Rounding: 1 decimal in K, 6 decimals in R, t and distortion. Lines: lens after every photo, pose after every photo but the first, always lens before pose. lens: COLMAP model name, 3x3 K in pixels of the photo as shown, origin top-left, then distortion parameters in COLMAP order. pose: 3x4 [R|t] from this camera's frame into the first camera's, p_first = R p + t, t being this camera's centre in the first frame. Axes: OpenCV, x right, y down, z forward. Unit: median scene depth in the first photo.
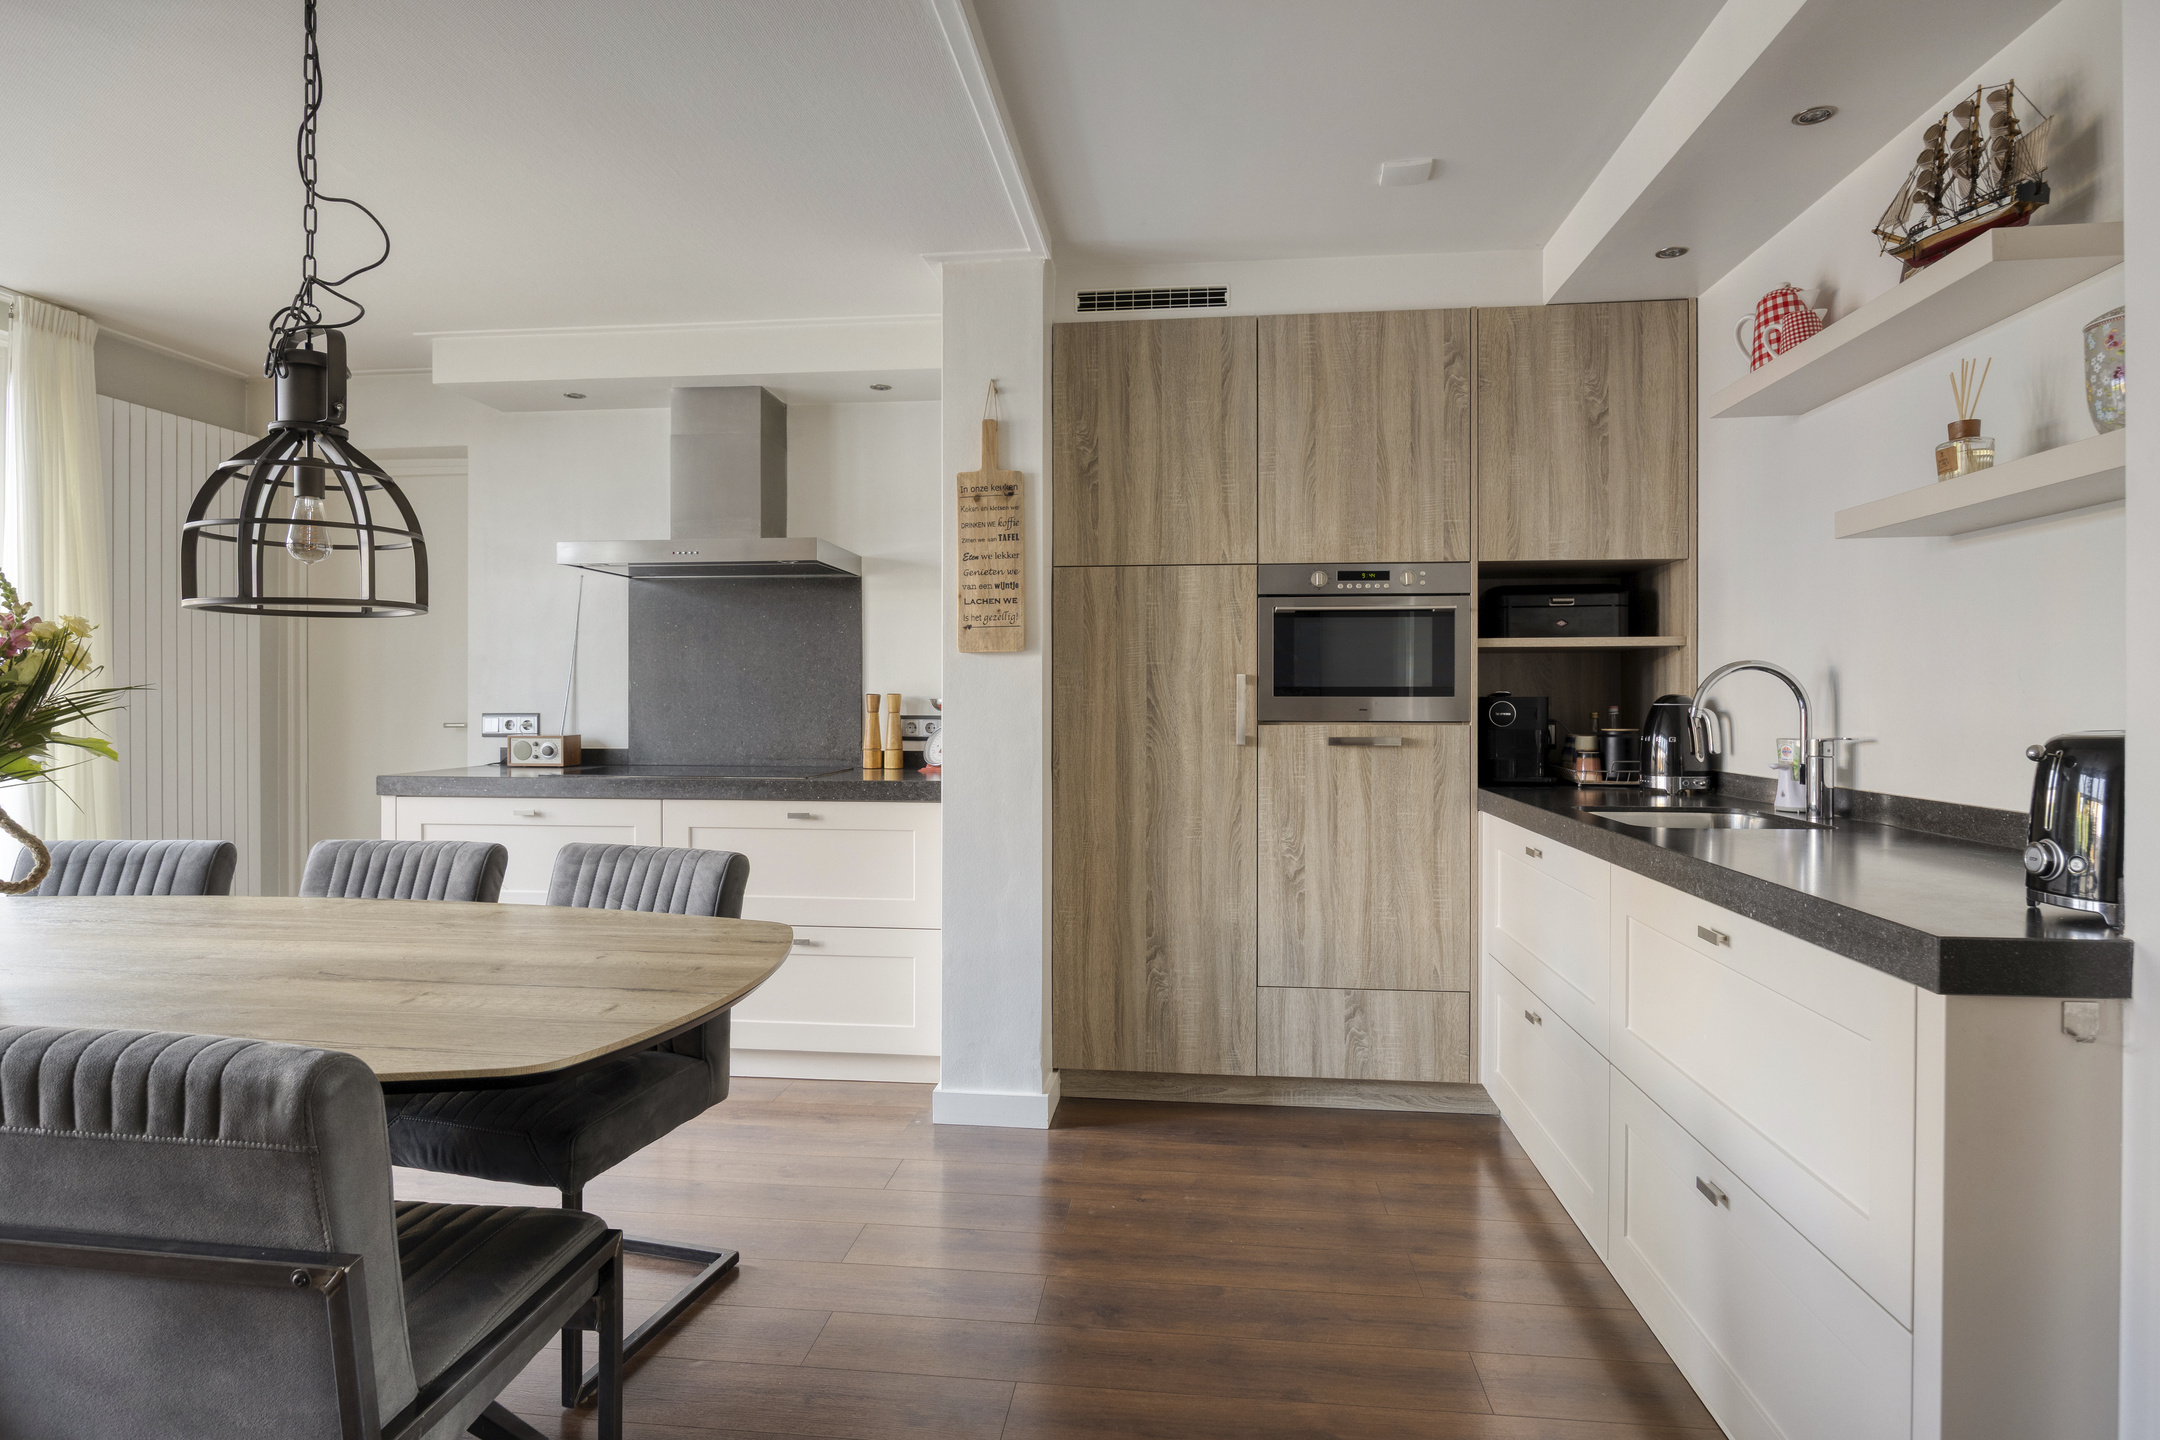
lens RADIAL K [[1190.5, 0, 1065.2], [0, 1190.5, 707.8], [0, 0, 1]] dist [-0.004218, -0.002143]
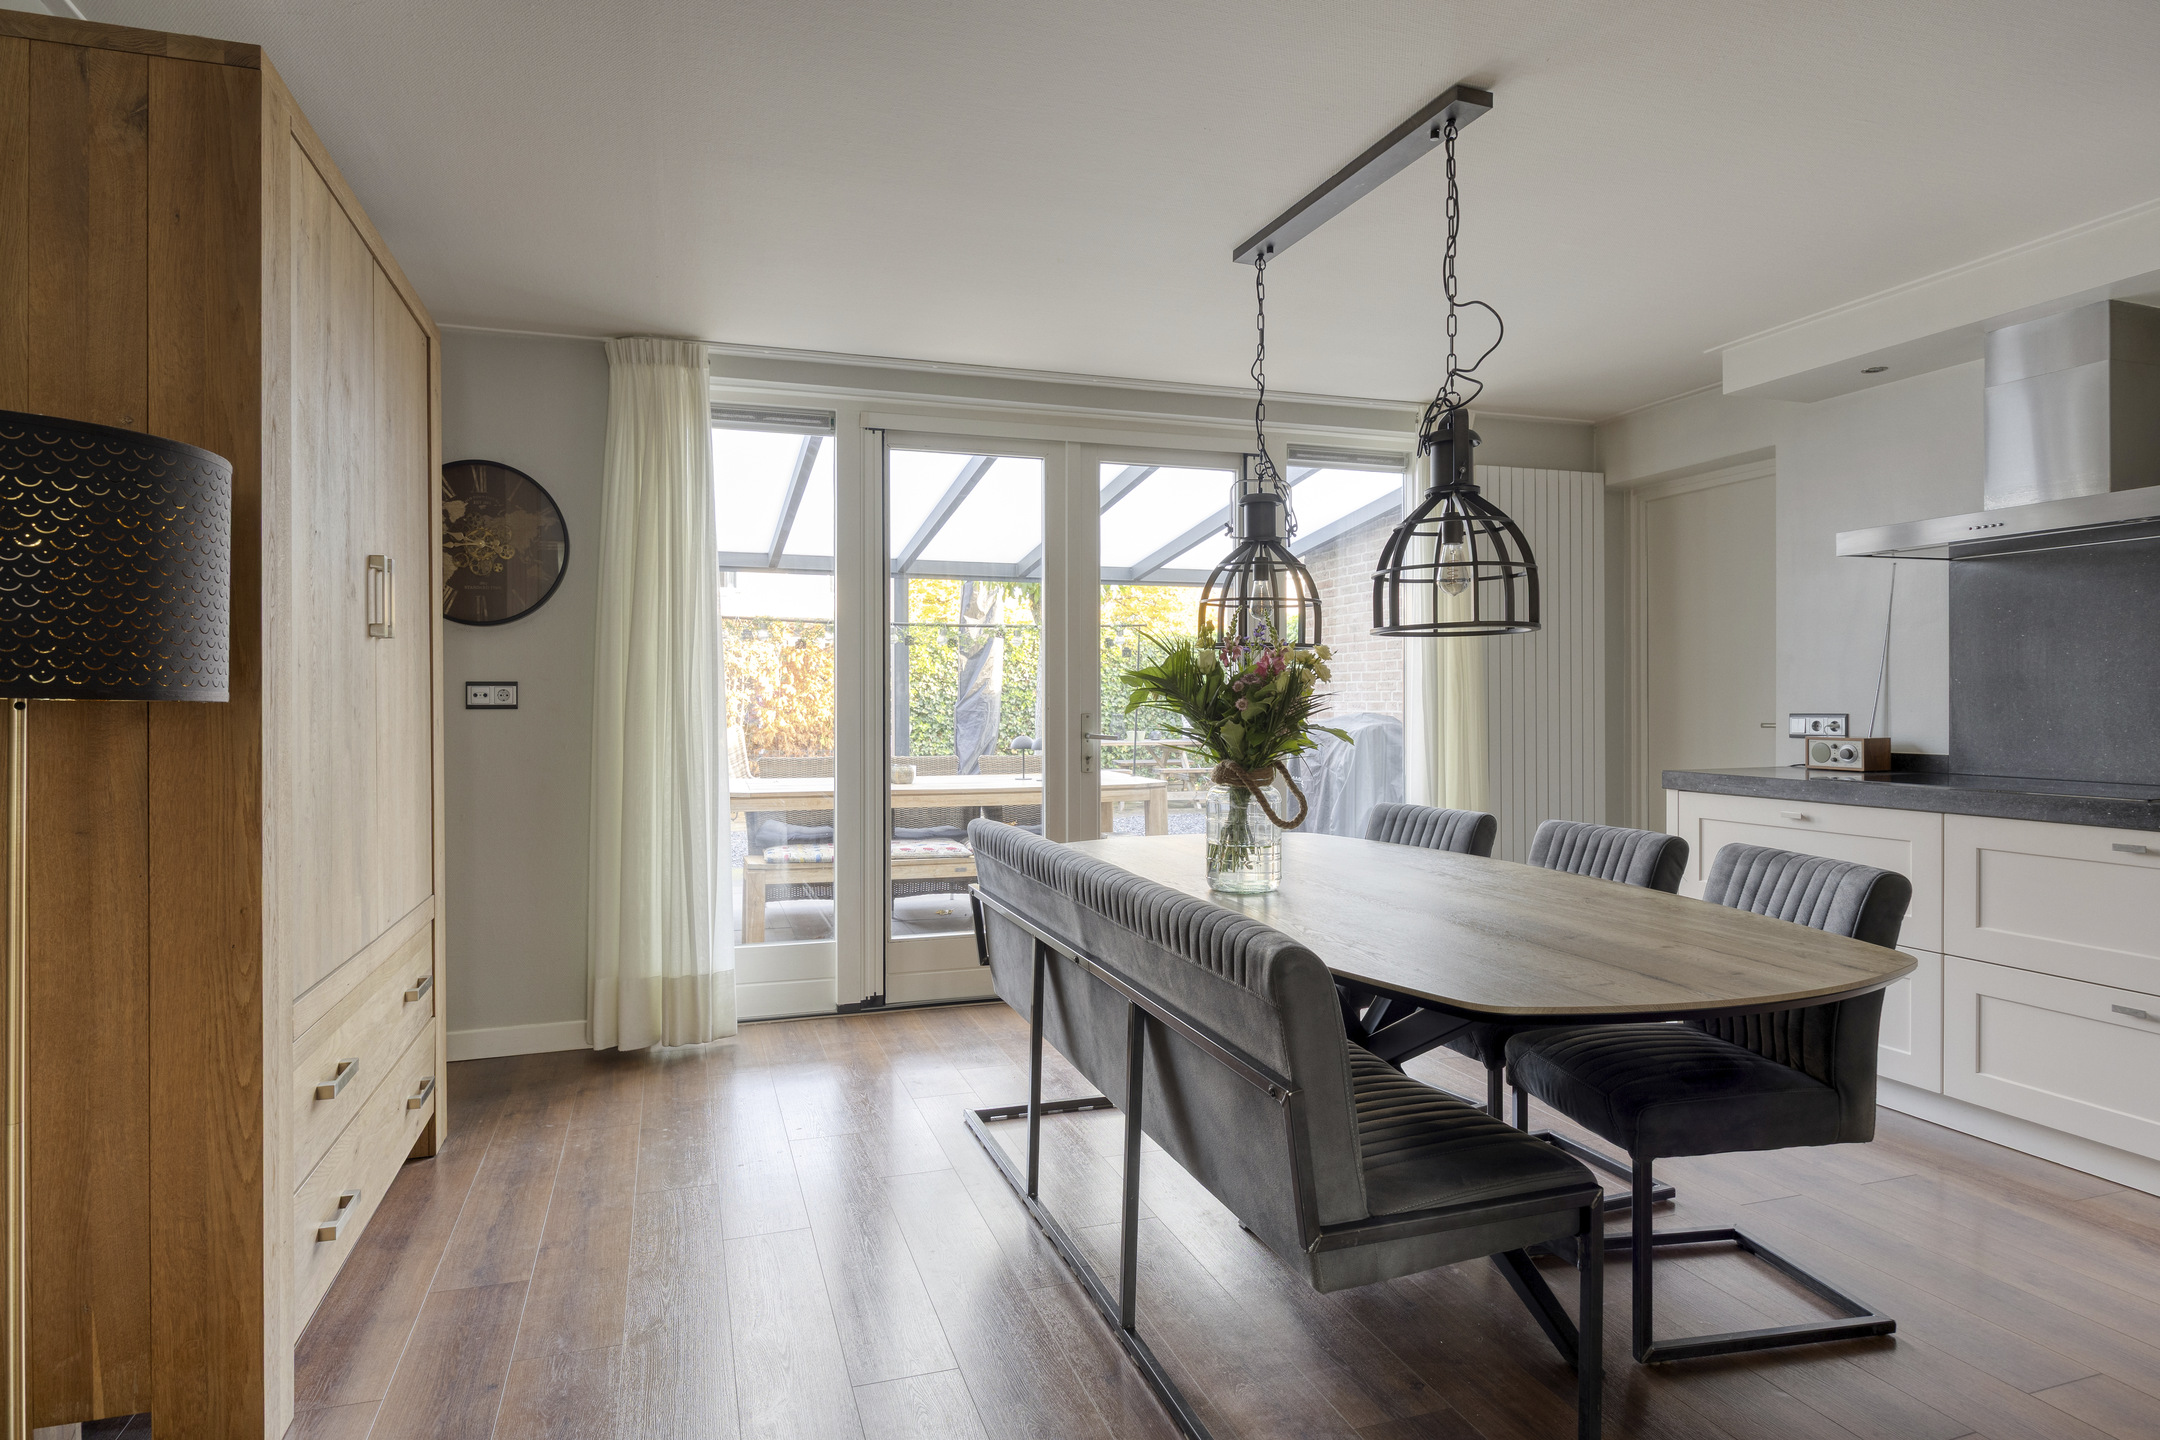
lens RADIAL K [[1190.5, 0, 1035.4], [0, 1190.5, 715.8], [0, 0, 1]] dist [-0.004218, -0.002143]
pose [[0.399191, 0.005968, -0.916848, 0.224783], [-0.000164, 0.999979, 0.006437, 0.000104], [0.916868, -0.002419, 0.399183, 0.048011]]
